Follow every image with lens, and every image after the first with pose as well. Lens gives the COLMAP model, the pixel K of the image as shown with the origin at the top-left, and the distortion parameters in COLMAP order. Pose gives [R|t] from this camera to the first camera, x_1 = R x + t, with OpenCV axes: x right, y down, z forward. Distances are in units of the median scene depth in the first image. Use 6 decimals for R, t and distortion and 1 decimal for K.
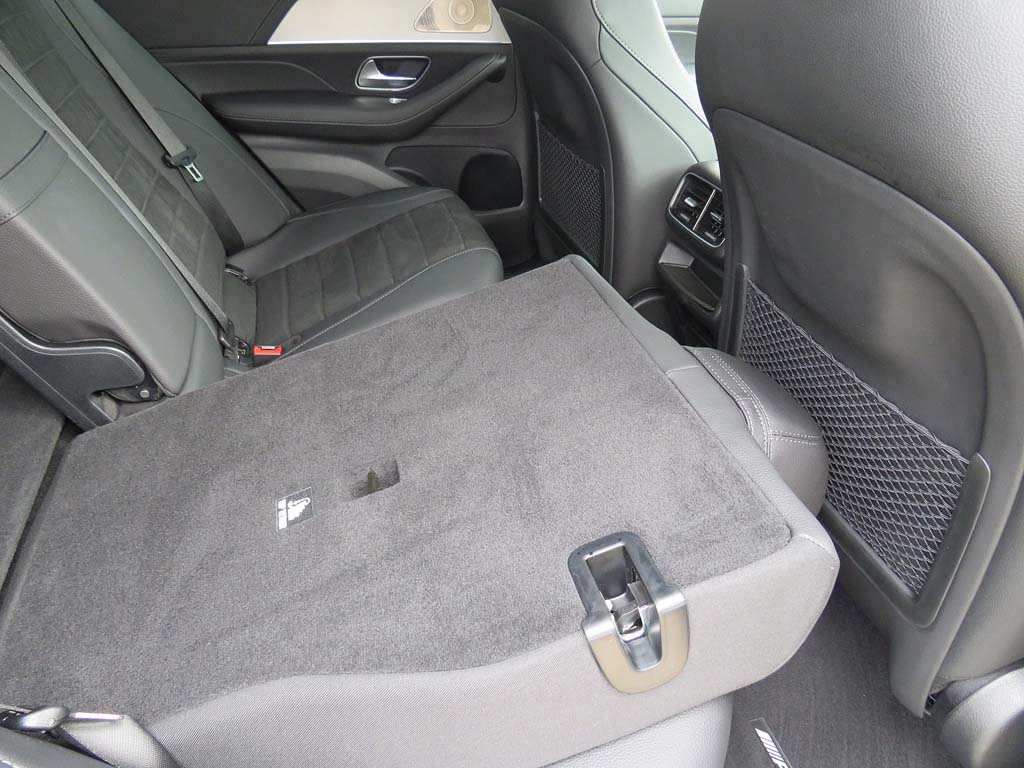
lens RADIAL K [[747.1, 0, 512.4], [0, 747.1, 385.1], [0, 0, 1]] dist [0.001200, 0.001755]
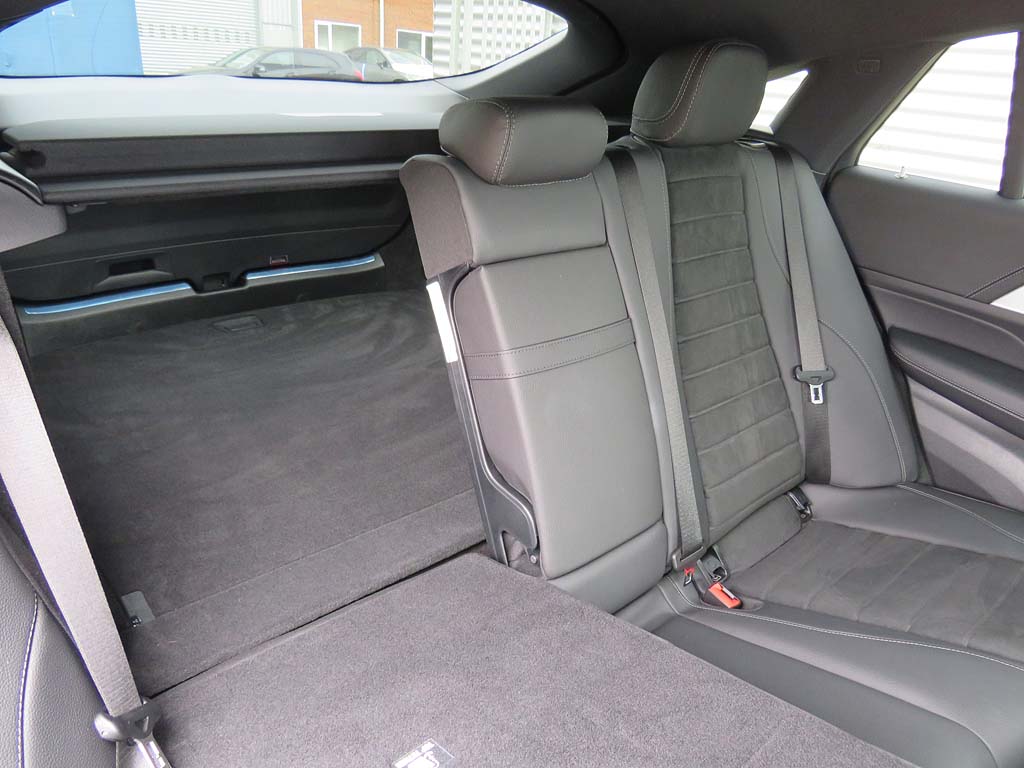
lens RADIAL K [[747.1, 0, 511.7], [0, 747.1, 382.3], [0, 0, 1]] dist [0.001200, 0.001755]
pose [[0.415985, 0.425599, -0.803630, 0.163002], [-0.550944, 0.821020, 0.149622, -0.224428], [0.723475, 0.380515, 0.576014, 0.175632]]
